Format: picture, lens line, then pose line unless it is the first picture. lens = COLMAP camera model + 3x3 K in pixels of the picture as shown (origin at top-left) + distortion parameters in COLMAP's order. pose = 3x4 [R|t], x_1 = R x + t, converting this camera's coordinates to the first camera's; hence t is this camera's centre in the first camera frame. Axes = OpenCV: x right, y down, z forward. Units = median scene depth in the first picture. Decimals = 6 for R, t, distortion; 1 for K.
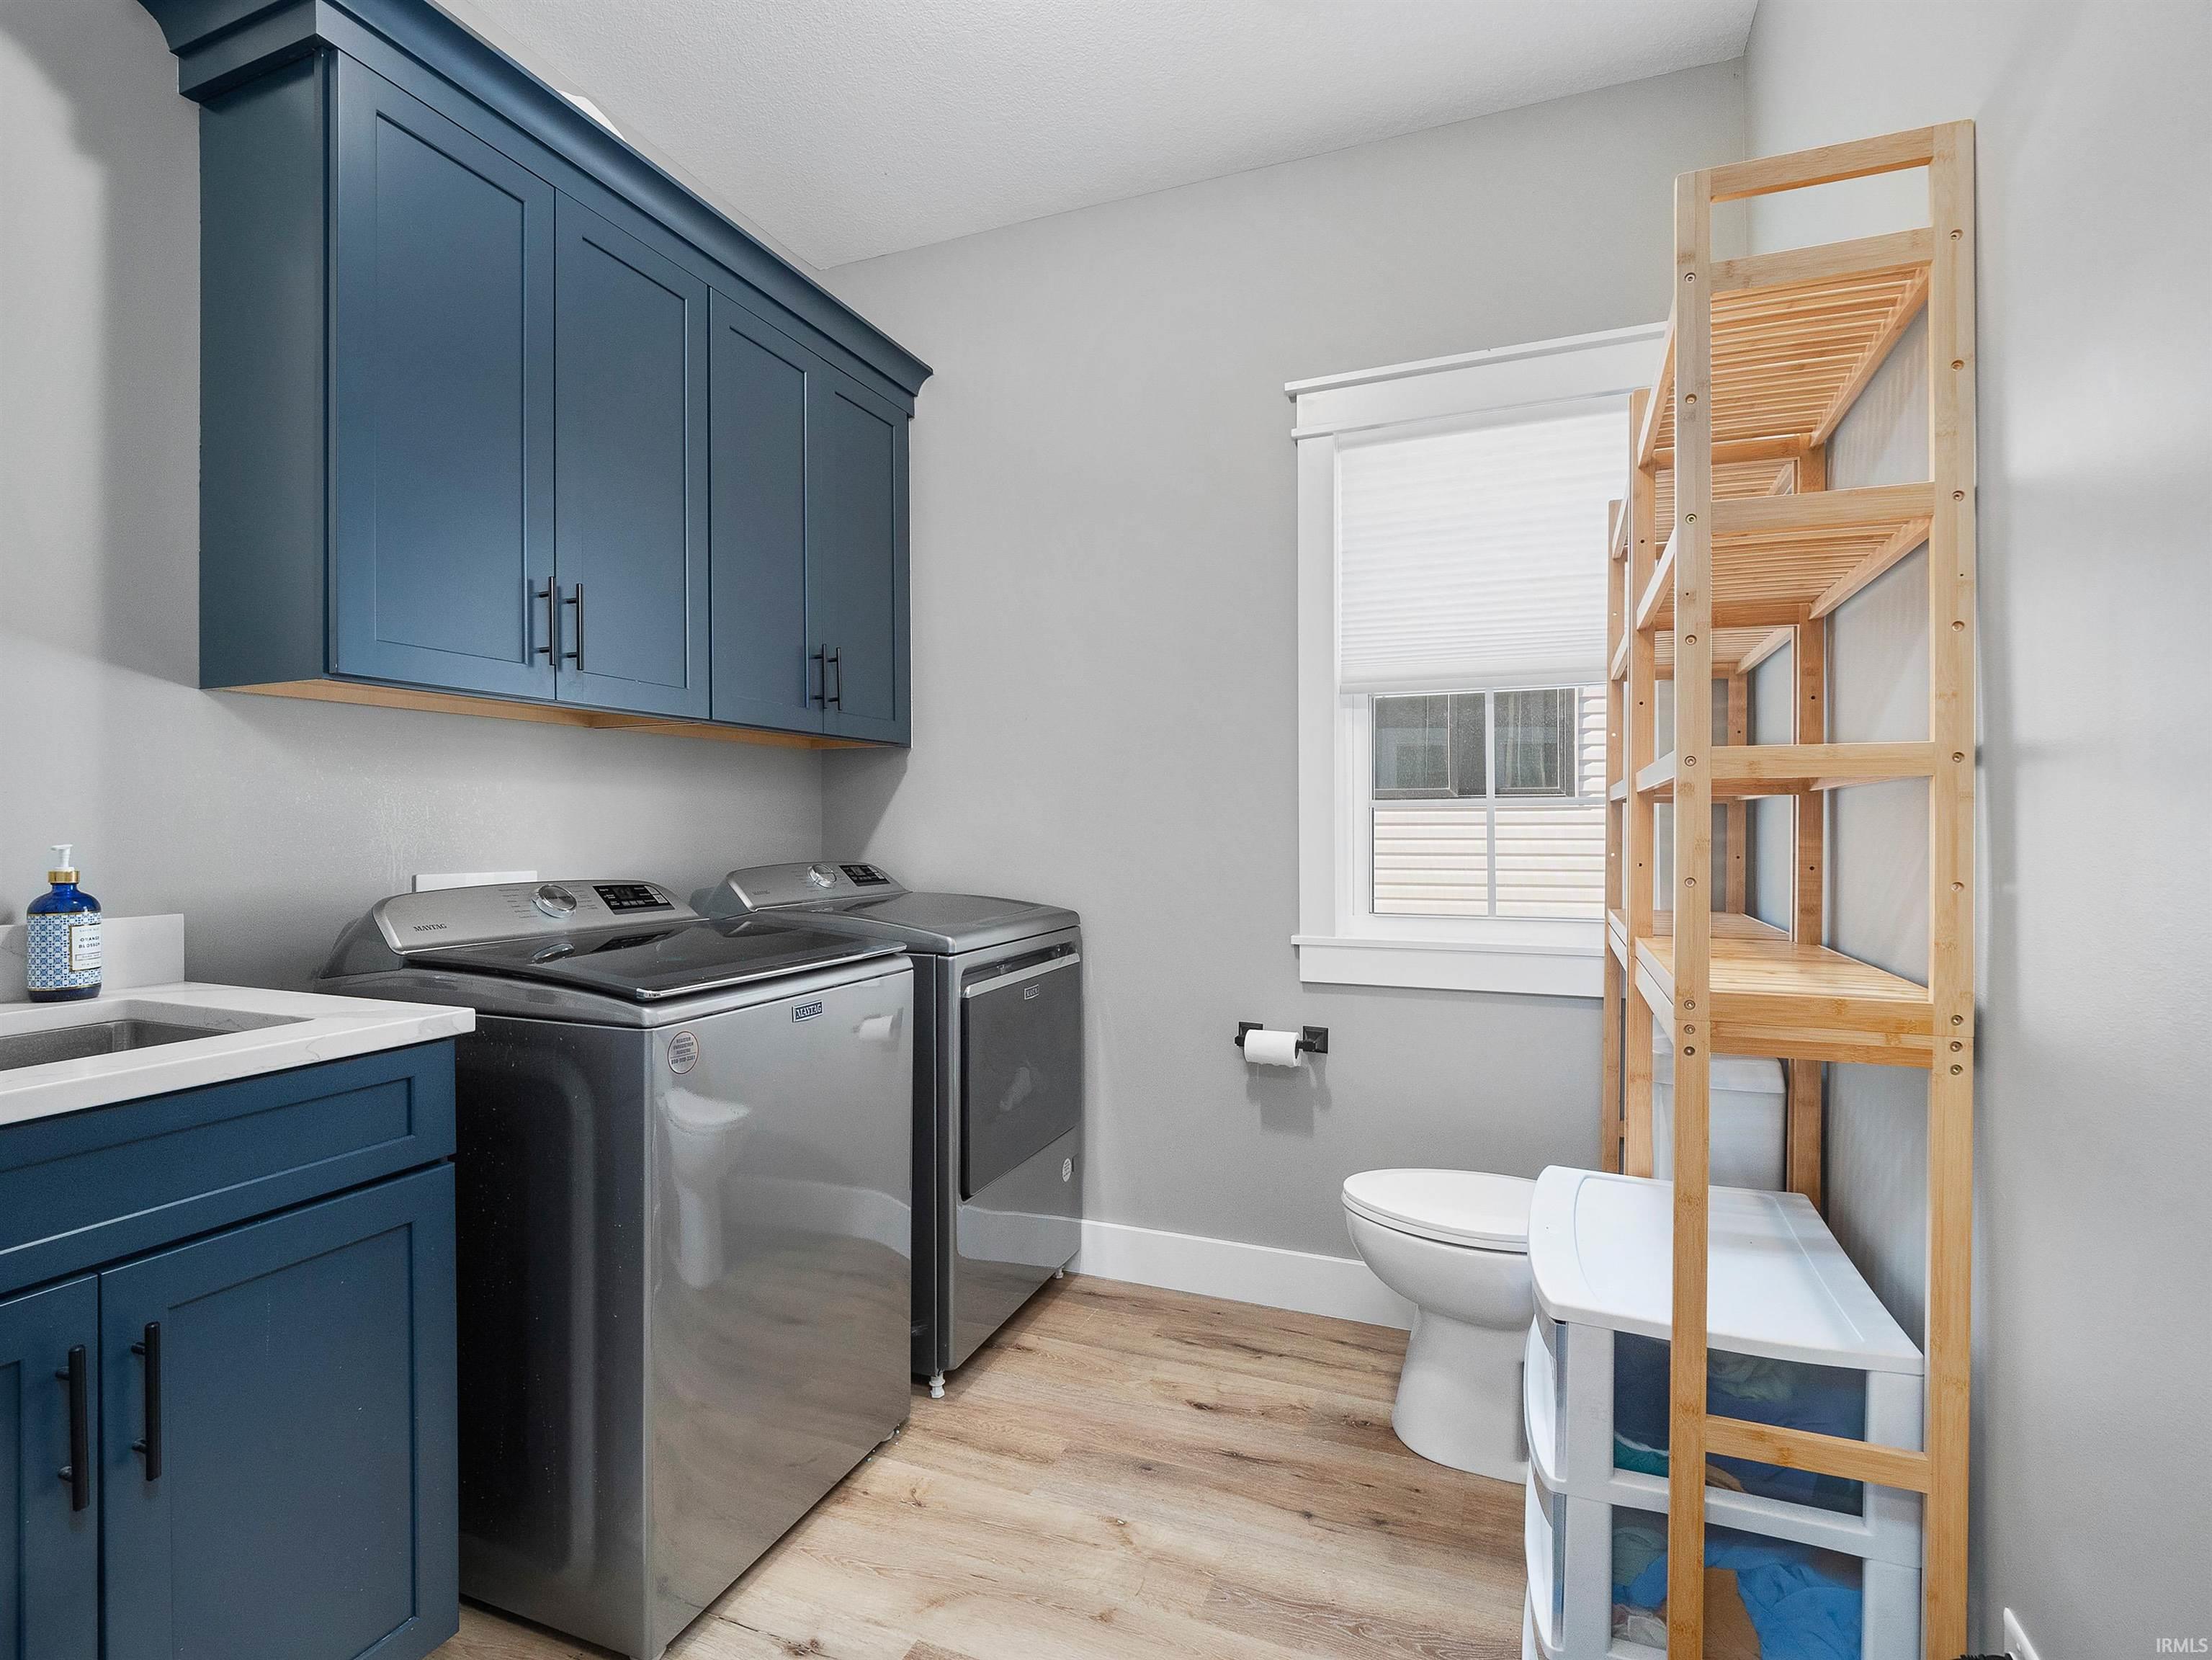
lens RADIAL K [[1085.0, 0, 1099.3], [0, 1085.0, 830.1], [0, 0, 1]] dist [-0.008730, -0.001108]
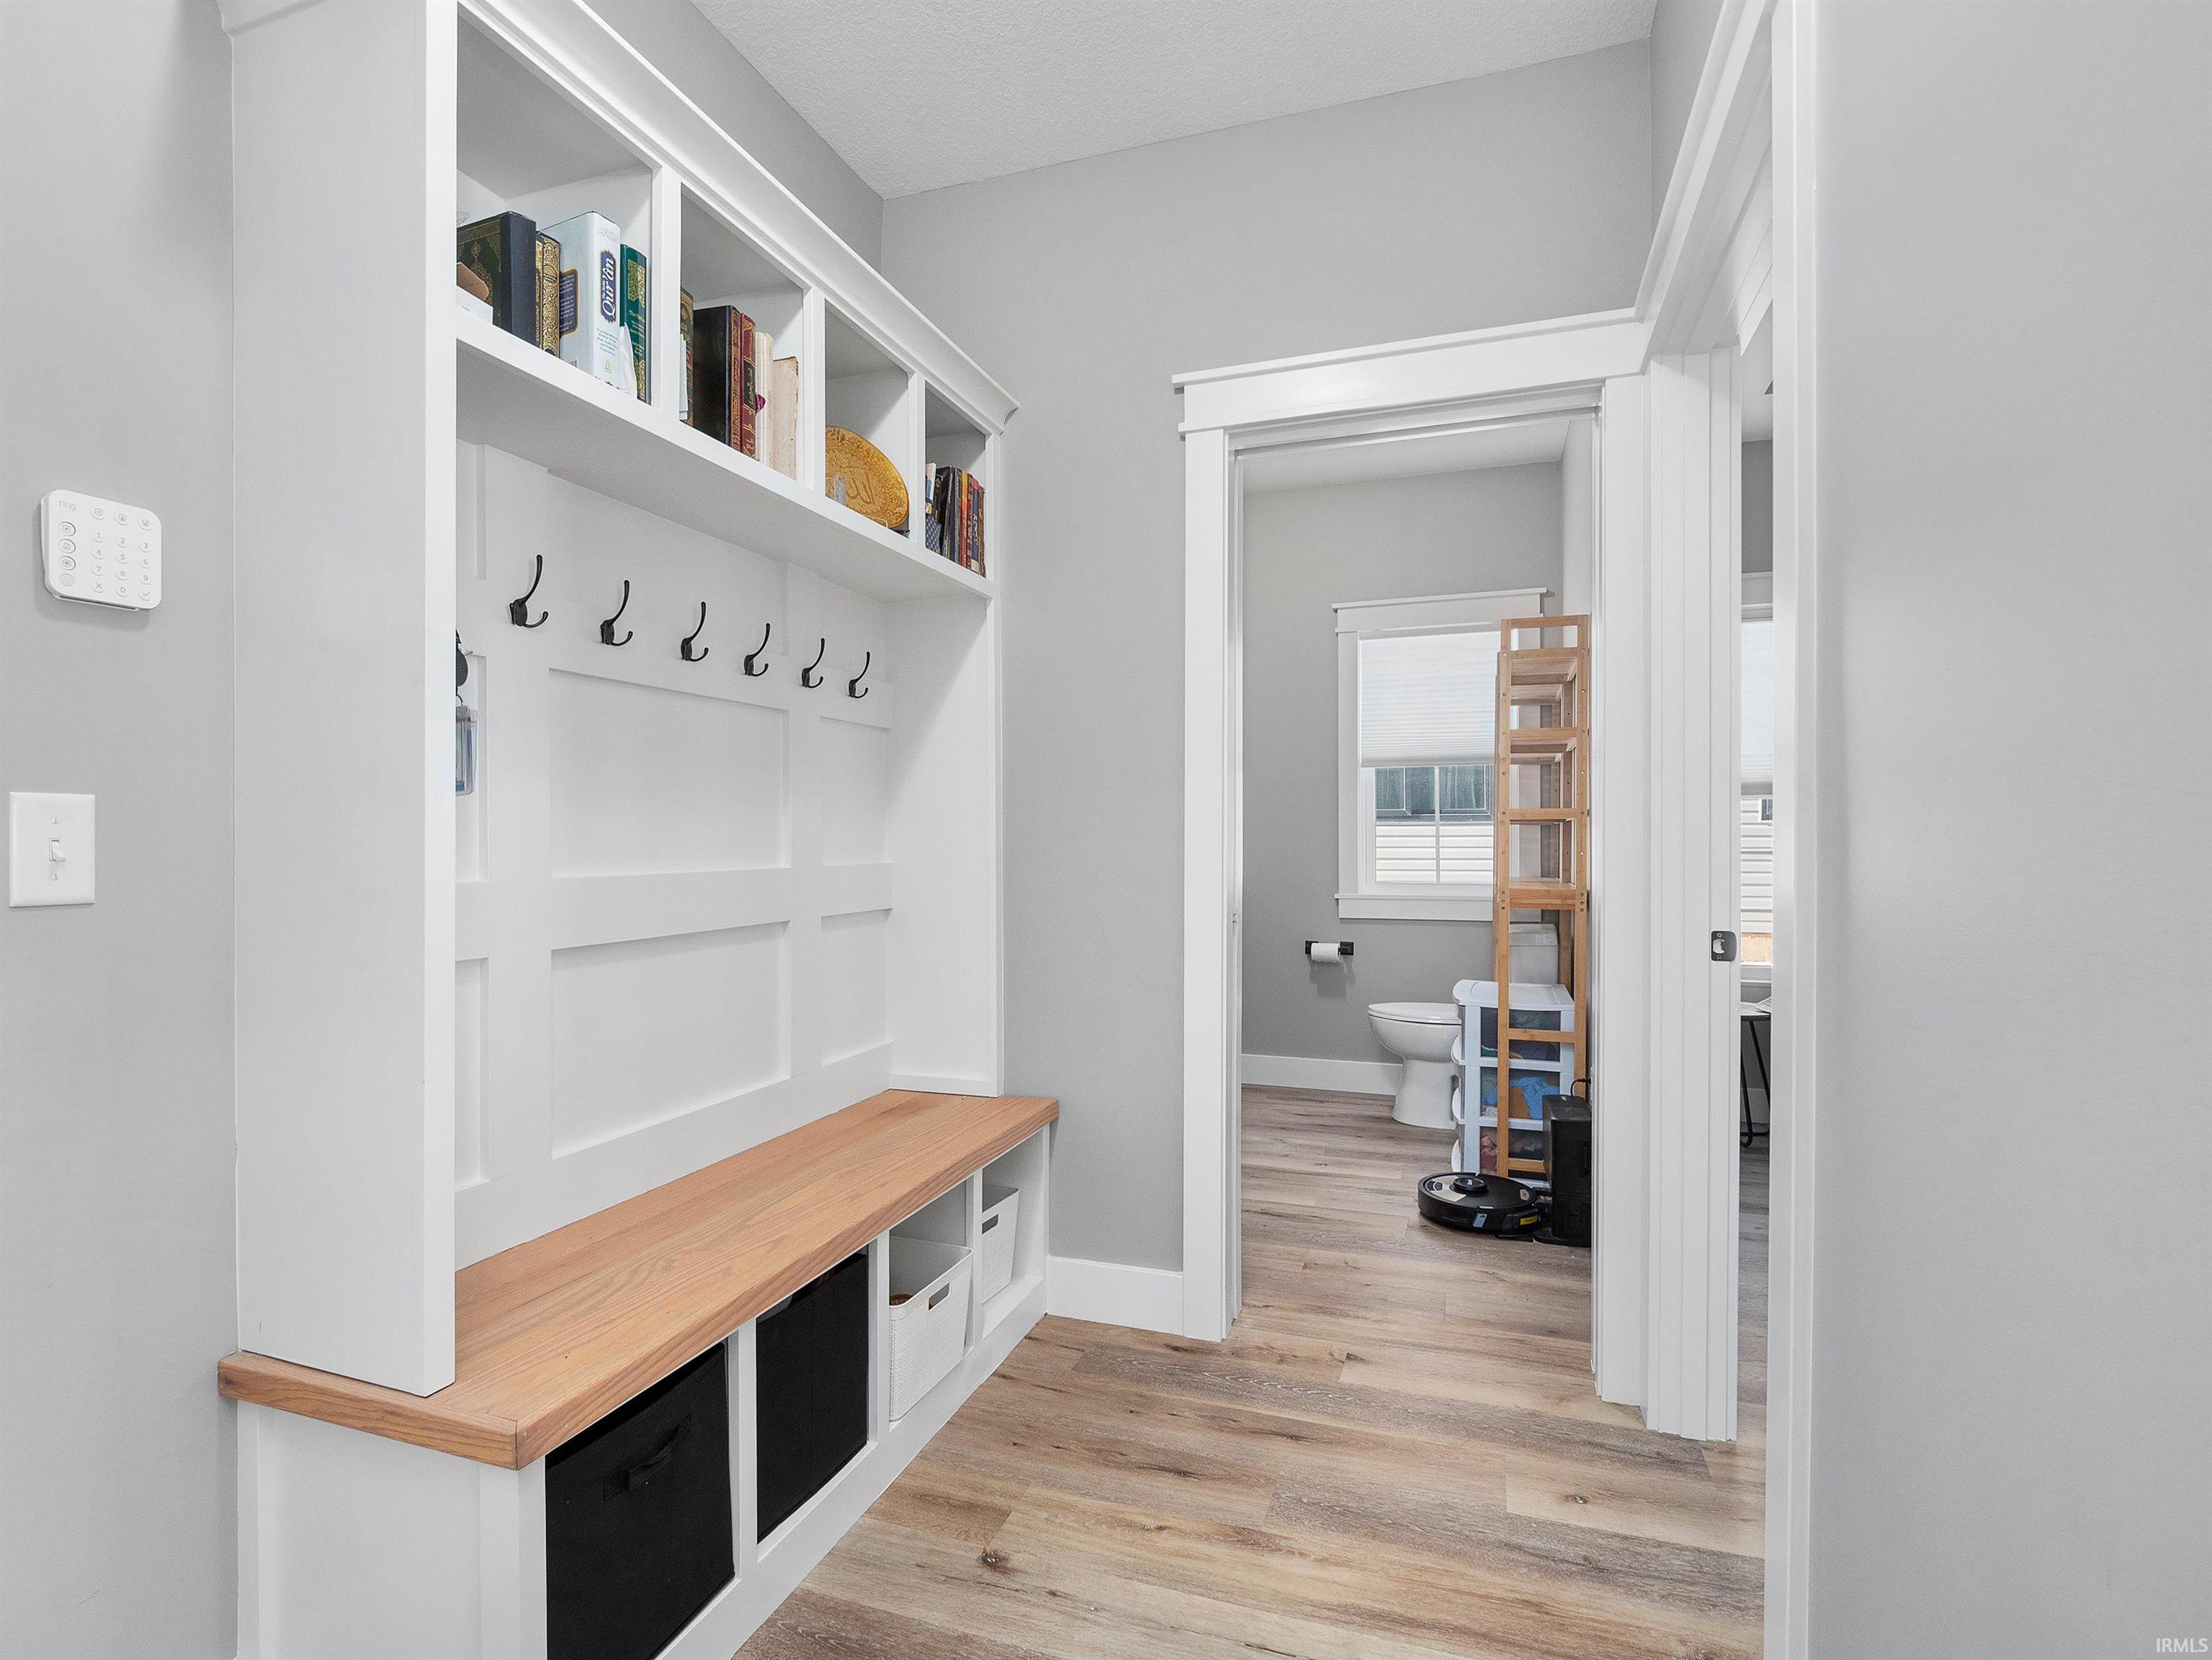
lens RADIAL K [[1129.4, 0, 1098.4], [0, 1129.4, 846.8], [0, 0, 1]] dist [-0.007689, -0.001191]
pose [[0.998489, -0.001199, 0.054947, -0.448061], [0.001124, 0.999998, 0.001411, 0.015948], [-0.054949, -0.001347, 0.998488, -1.236946]]
